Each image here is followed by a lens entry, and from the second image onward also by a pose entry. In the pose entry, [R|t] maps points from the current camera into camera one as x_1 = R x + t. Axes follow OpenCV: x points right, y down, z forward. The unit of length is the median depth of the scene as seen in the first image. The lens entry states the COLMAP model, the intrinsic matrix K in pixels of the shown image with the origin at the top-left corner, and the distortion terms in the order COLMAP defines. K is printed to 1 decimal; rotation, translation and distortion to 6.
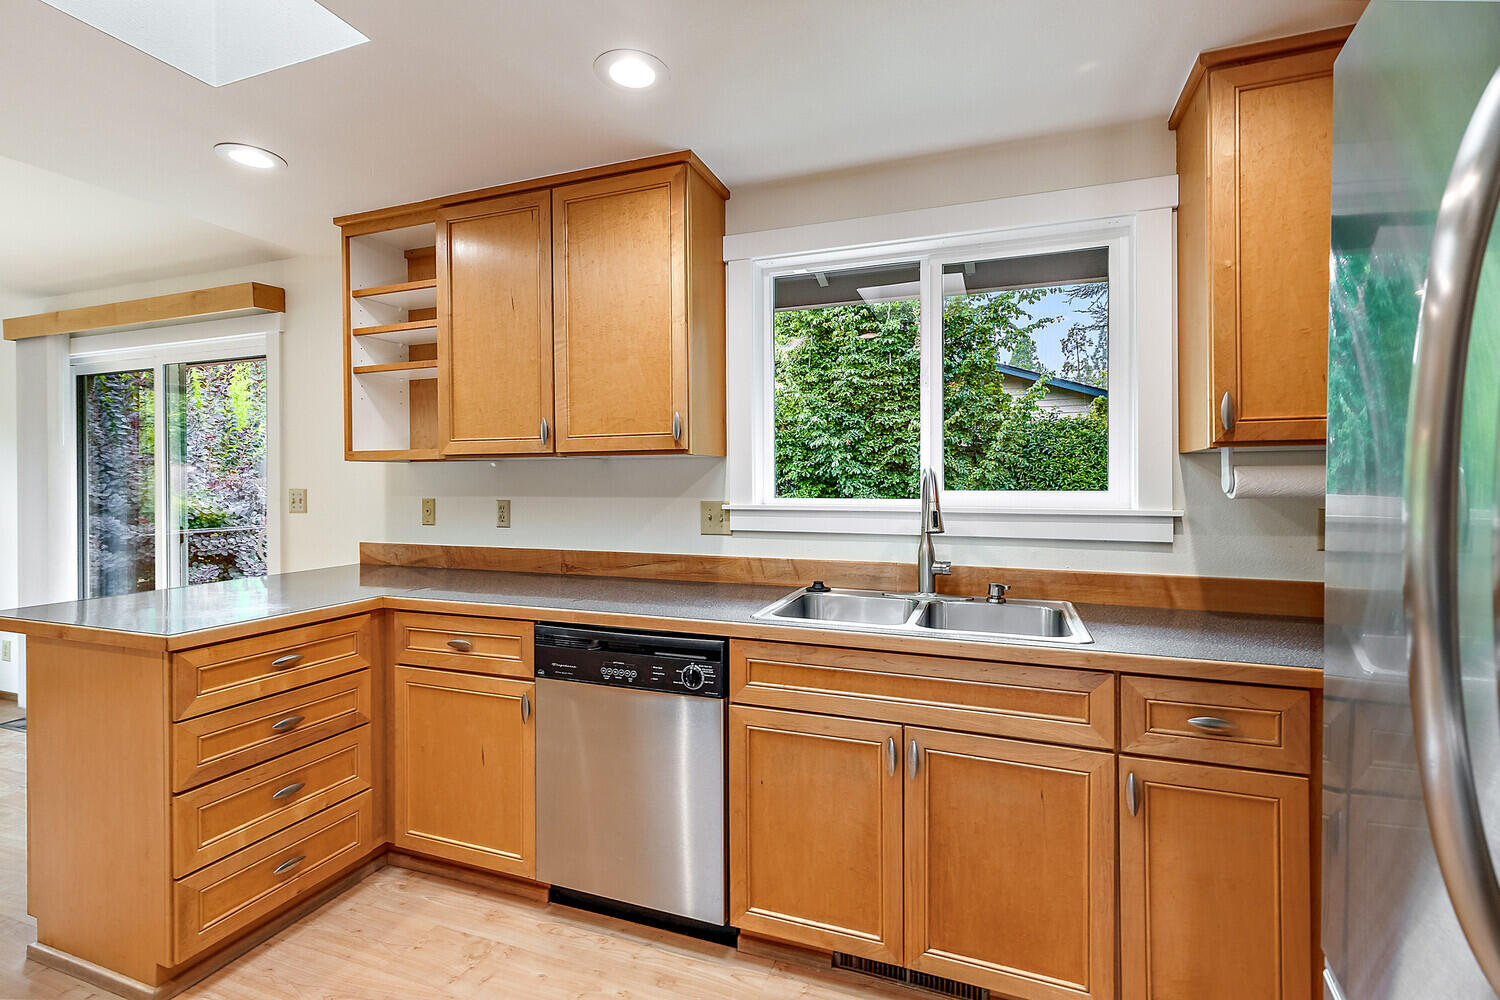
lens RADIAL K [[689.2, 0, 747.8], [0, 689.2, 489.2], [0, 0, 1]] dist [0.002476, 0.000081]
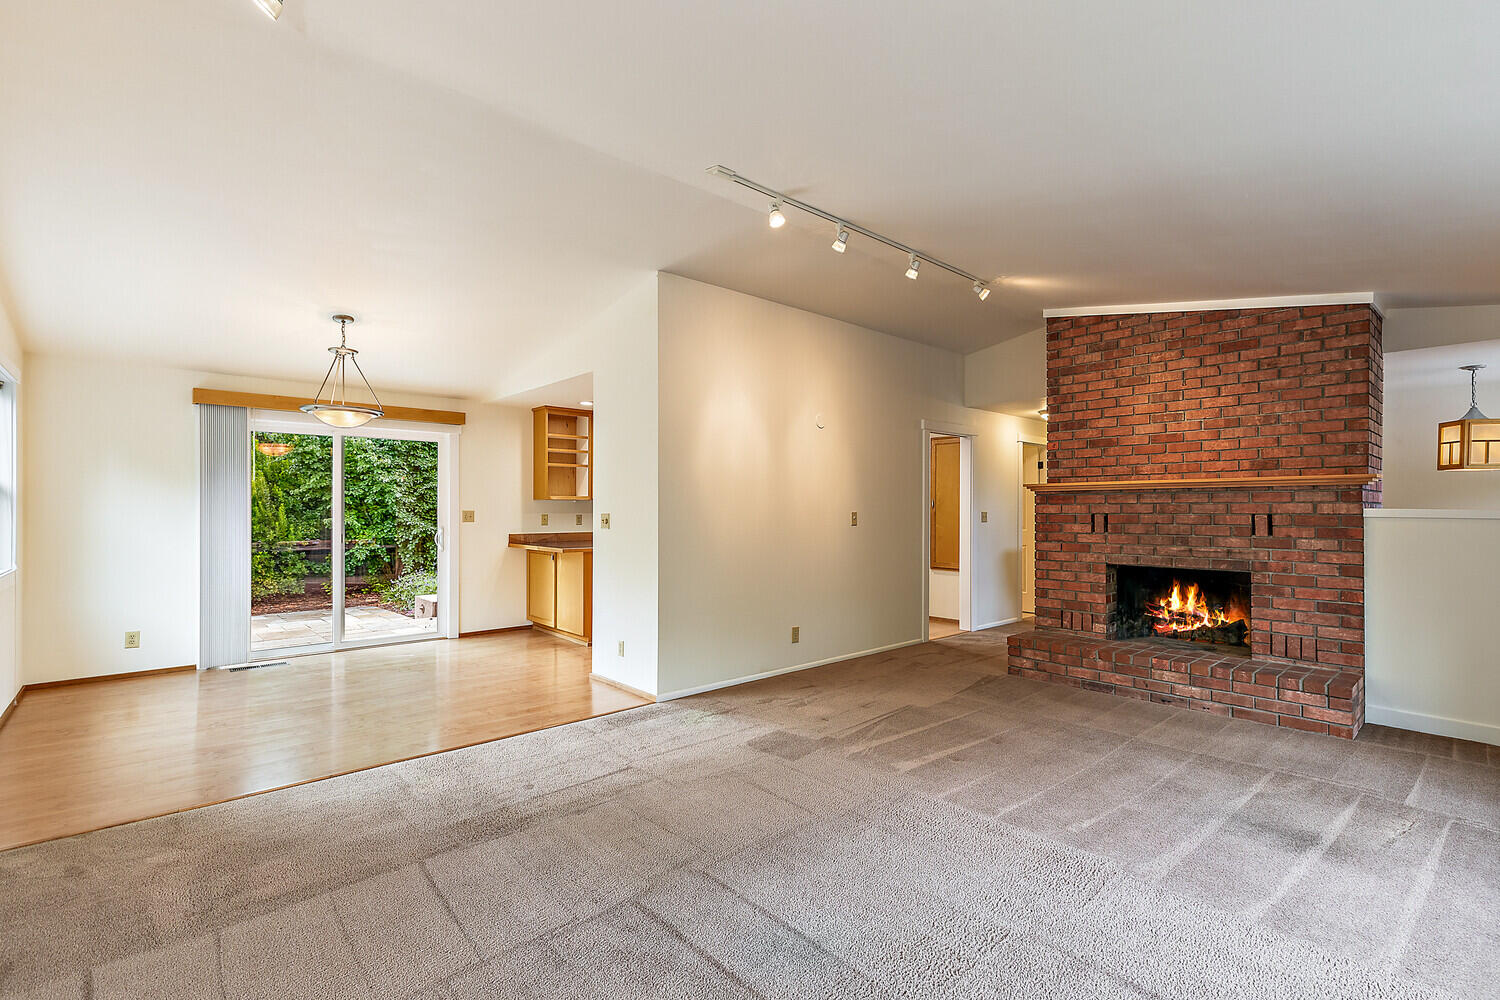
lens RADIAL K [[689.2, 0, 749.1], [0, 689.2, 507.6], [0, 0, 1]] dist [0.002476, 0.000081]
pose [[0.472424, 0.008985, 0.881325, -2.100624], [0.003639, 0.999920, -0.012144, 0.020404], [-0.881364, 0.008945, 0.472354, -0.740266]]
